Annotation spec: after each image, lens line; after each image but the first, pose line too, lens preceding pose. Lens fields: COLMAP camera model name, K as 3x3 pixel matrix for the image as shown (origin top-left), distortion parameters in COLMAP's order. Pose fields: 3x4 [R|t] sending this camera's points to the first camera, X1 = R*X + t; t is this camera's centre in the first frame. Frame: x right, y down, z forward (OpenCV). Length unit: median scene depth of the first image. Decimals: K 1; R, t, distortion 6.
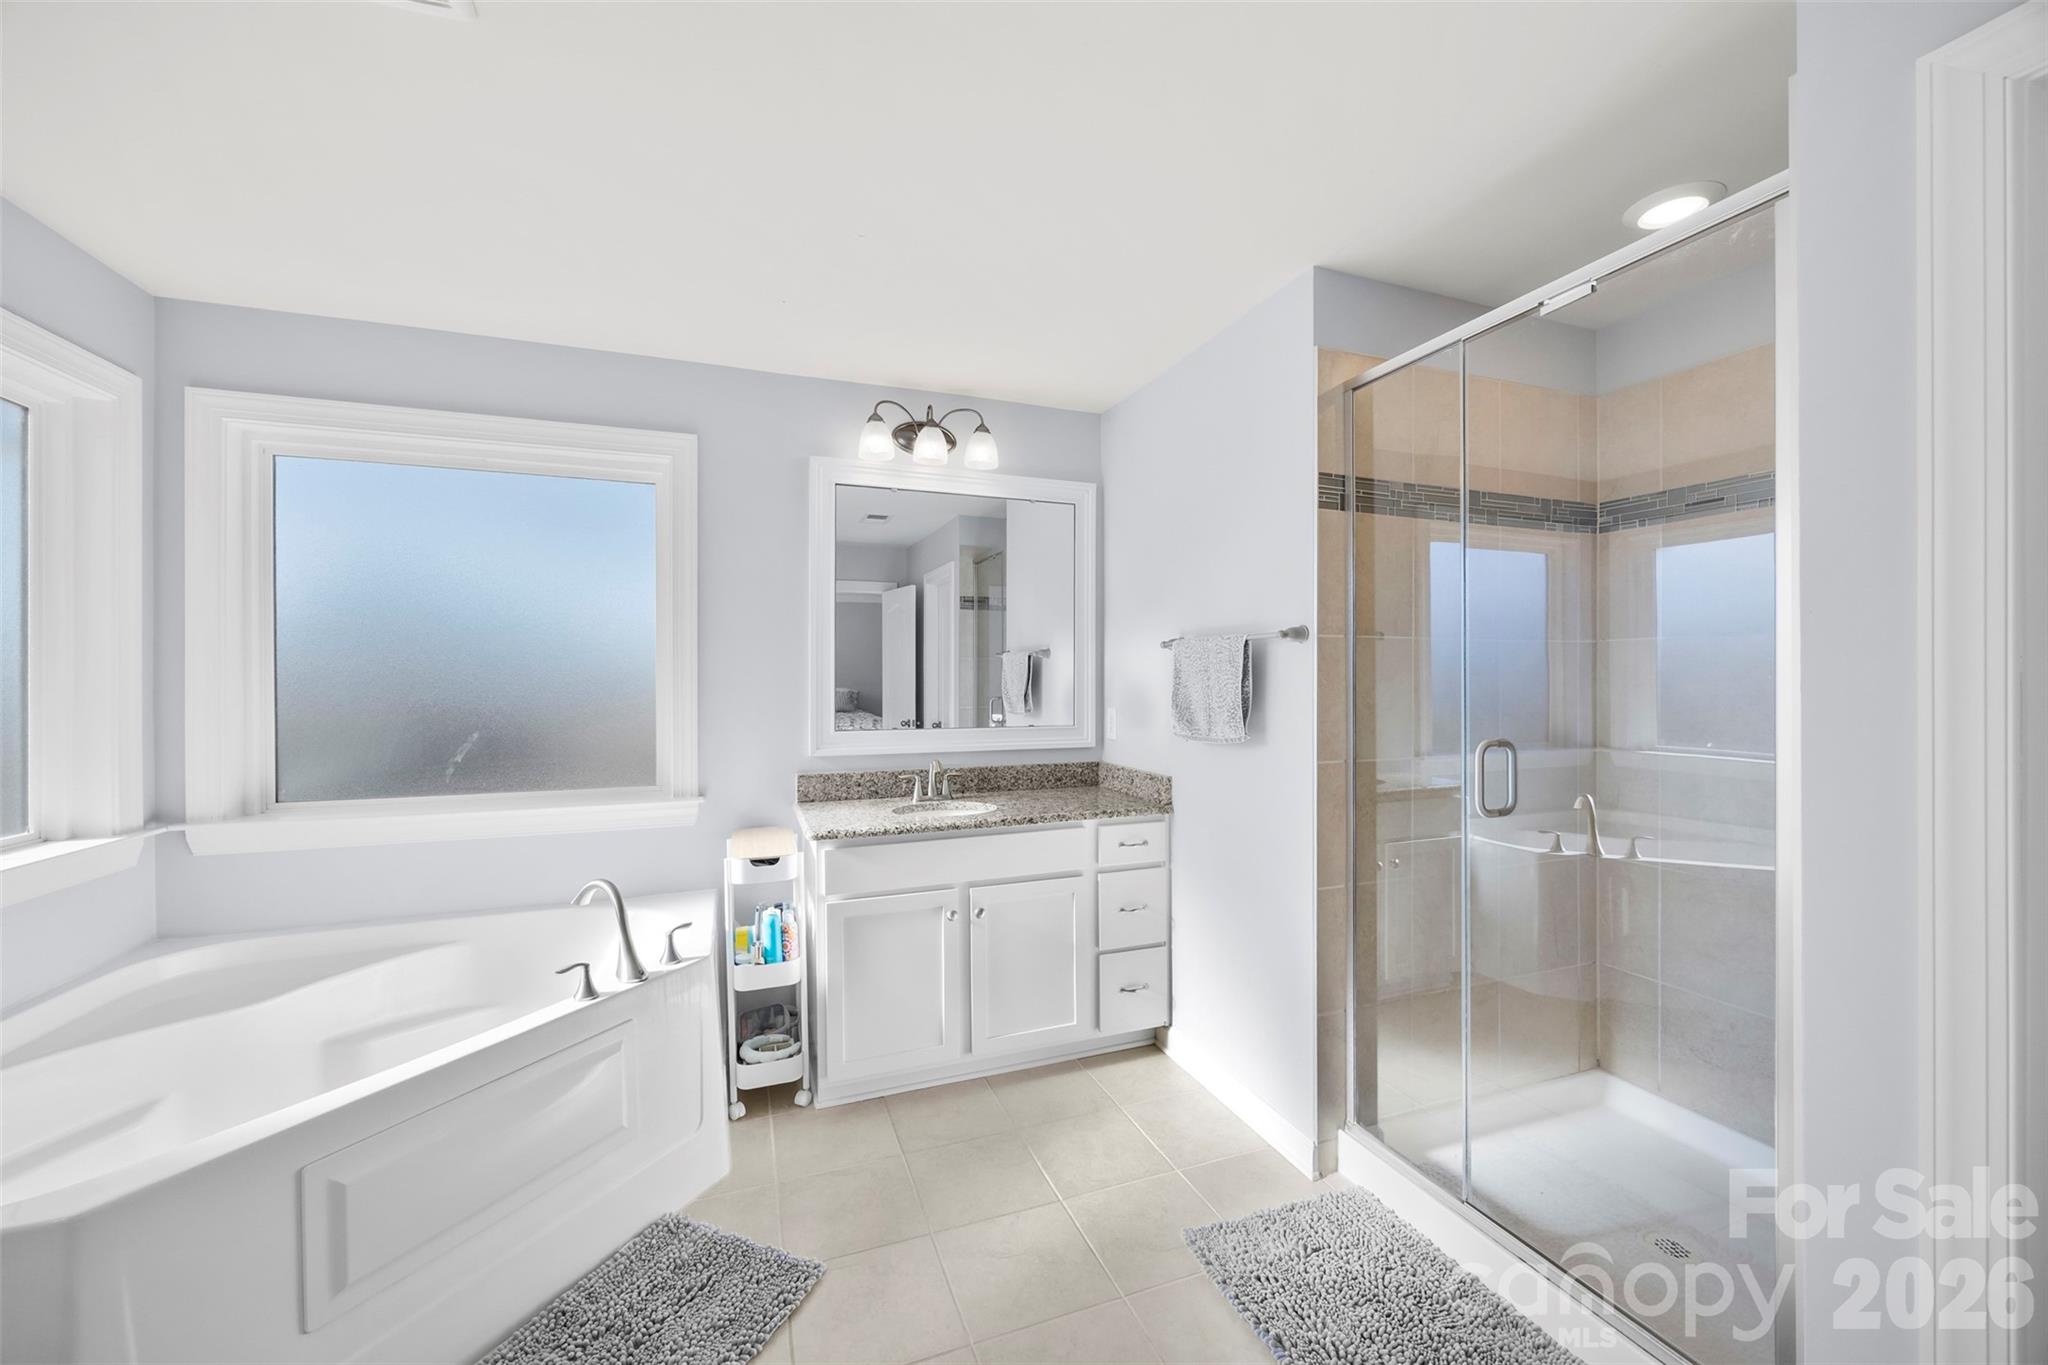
lens RADIAL K [[699.8, 0, 1024.0], [0, 699.8, 682.5], [0, 0, 1]] dist [-0.000270, 0.000009]
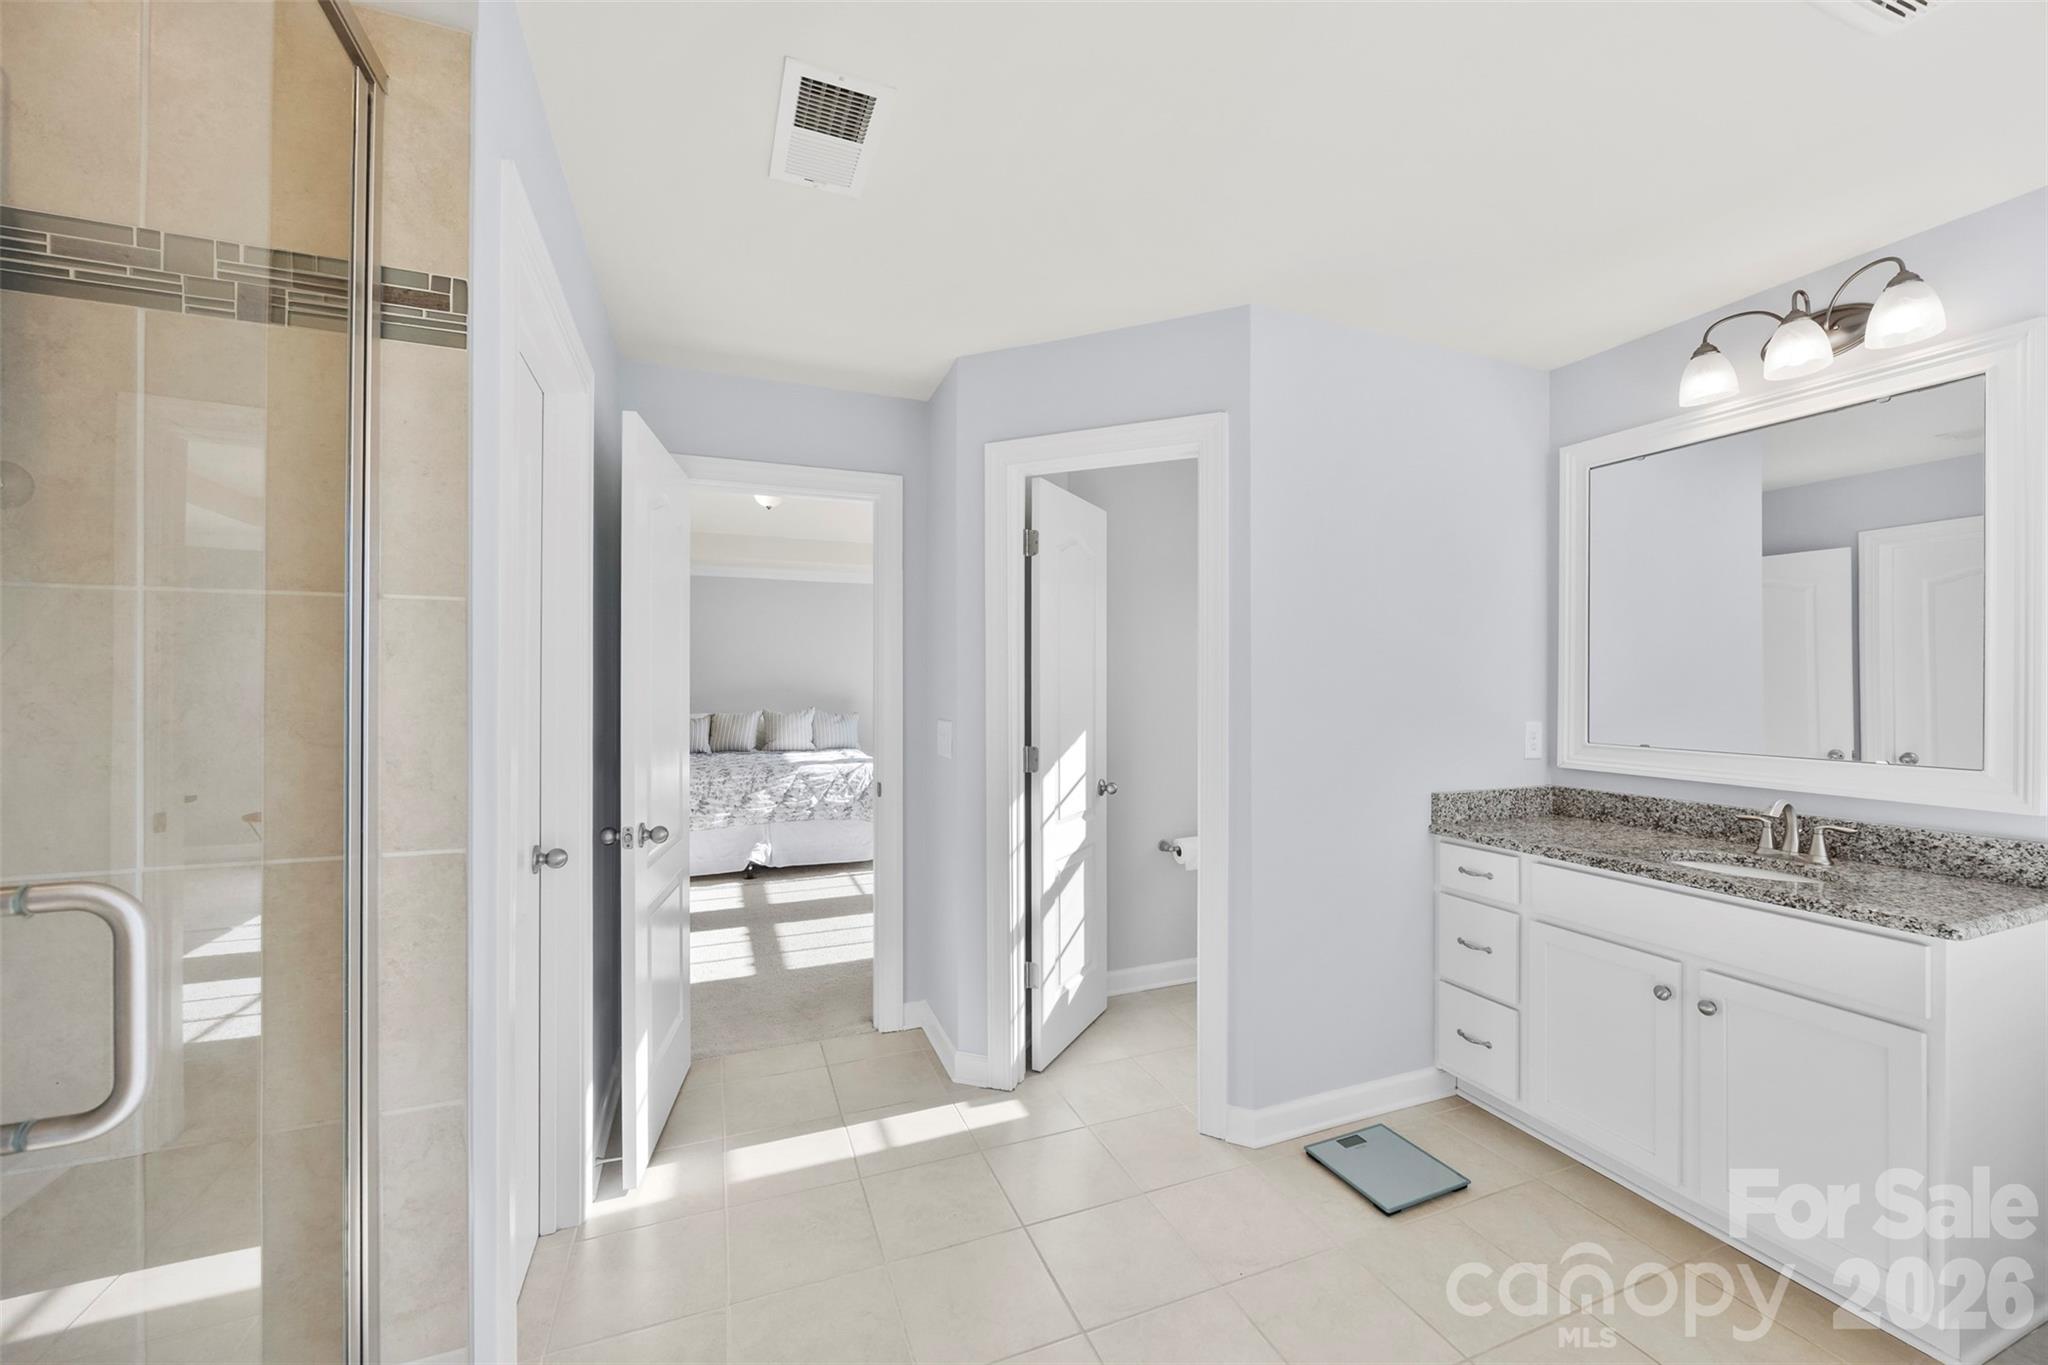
lens RADIAL K [[793.1, 0, 1020.1], [0, 793.1, 688.7], [0, 0, 1]] dist [-0.000186, 0.000188]
pose [[0.044236, -0.000928, -0.999021, 0.598064], [-0.005731, 0.999983, -0.001183, 0.000794], [0.999005, 0.005778, 0.044229, 0.200683]]
